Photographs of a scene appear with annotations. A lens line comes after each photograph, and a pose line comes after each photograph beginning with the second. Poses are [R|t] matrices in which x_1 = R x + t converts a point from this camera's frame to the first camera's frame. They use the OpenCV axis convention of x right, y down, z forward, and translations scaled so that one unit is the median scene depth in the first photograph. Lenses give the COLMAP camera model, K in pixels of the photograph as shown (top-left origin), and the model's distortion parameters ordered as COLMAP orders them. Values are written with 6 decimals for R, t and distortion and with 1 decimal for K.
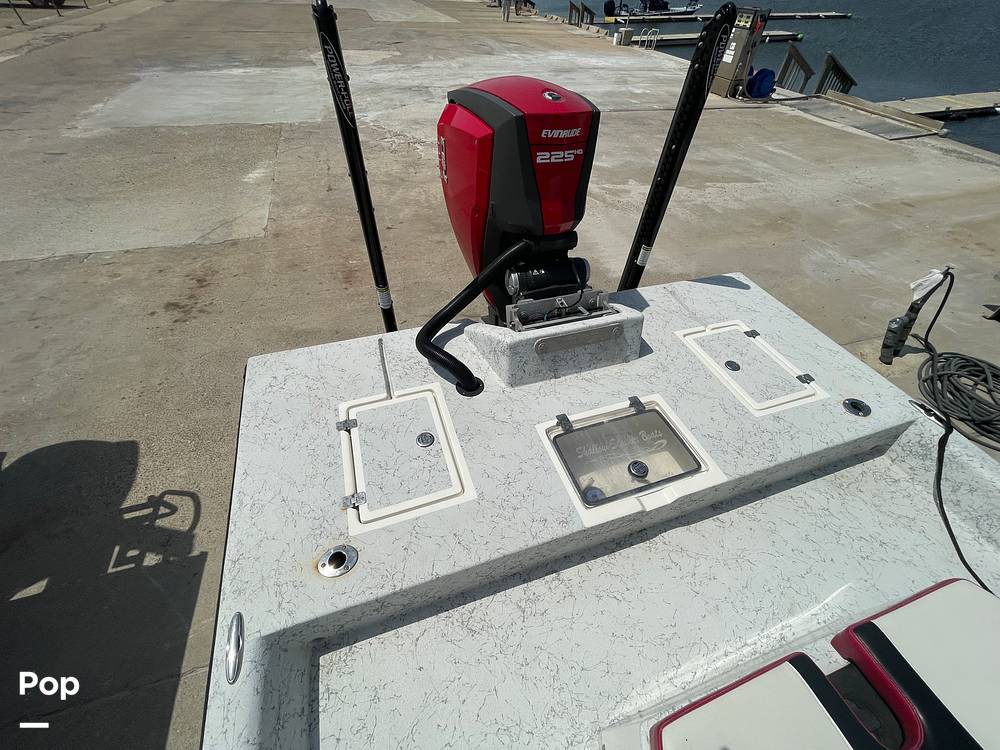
lens RADIAL K [[403.8, 0, 500.8], [0, 403.8, 380.6], [0, 0, 1]] dist [0.000496, -0.000042]
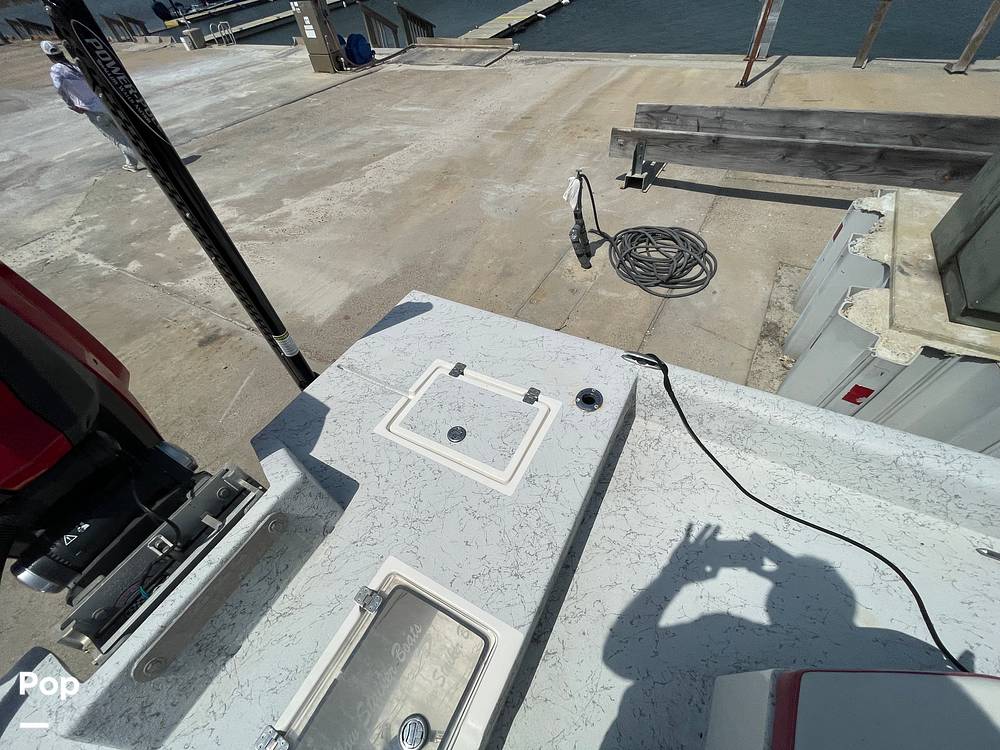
lens RADIAL K [[403.8, 0, 501.8], [0, 403.8, 379.2], [0, 0, 1]] dist [0.000496, -0.000042]
pose [[0.726540, -0.575815, 0.374935, 0.144405], [0.564951, 0.811182, 0.151043, -0.066951], [-0.391113, 0.102081, 0.914664, 0.089501]]
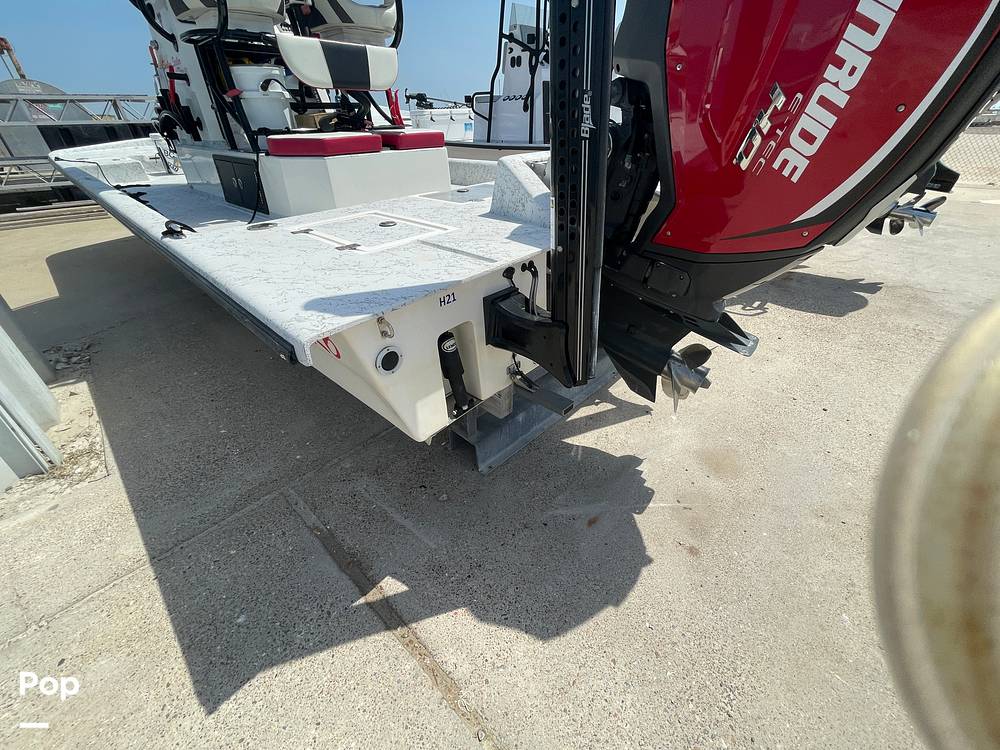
lens RADIAL K [[403.8, 0, 499.5], [0, 403.8, 370.8], [0, 0, 1]] dist [0.000496, -0.000042]
pose [[-0.877814, 0.241255, -0.413810, 0.280552], [-0.349069, 0.269397, 0.897539, -0.281214], [0.328015, 0.932320, -0.152266, 0.526687]]
